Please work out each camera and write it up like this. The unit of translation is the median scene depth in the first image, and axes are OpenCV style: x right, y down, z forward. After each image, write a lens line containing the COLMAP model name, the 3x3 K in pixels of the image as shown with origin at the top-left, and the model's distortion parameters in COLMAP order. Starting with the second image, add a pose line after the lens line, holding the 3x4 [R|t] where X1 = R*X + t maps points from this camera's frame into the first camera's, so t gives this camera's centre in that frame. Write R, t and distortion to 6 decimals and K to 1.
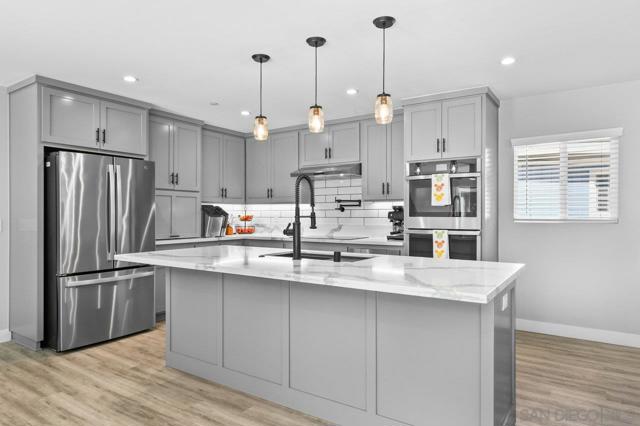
lens RADIAL K [[394.6, 0, 322.2], [0, 394.6, 214.4], [0, 0, 1]] dist [-0.002466, -0.000818]
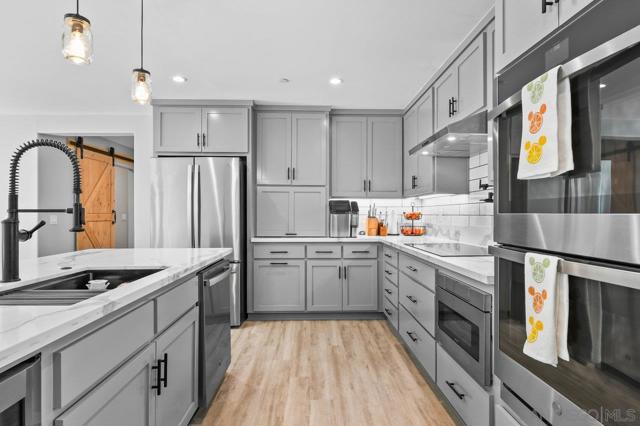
lens RADIAL K [[347.3, 0, 321.0], [0, 347.3, 211.2], [0, 0, 1]] dist [0.010993, -0.005119]
pose [[0.582181, -0.004980, -0.813044, 0.402383], [0.000470, 0.999983, -0.005789, 0.005944], [0.813059, 0.002988, 0.582174, 0.661848]]
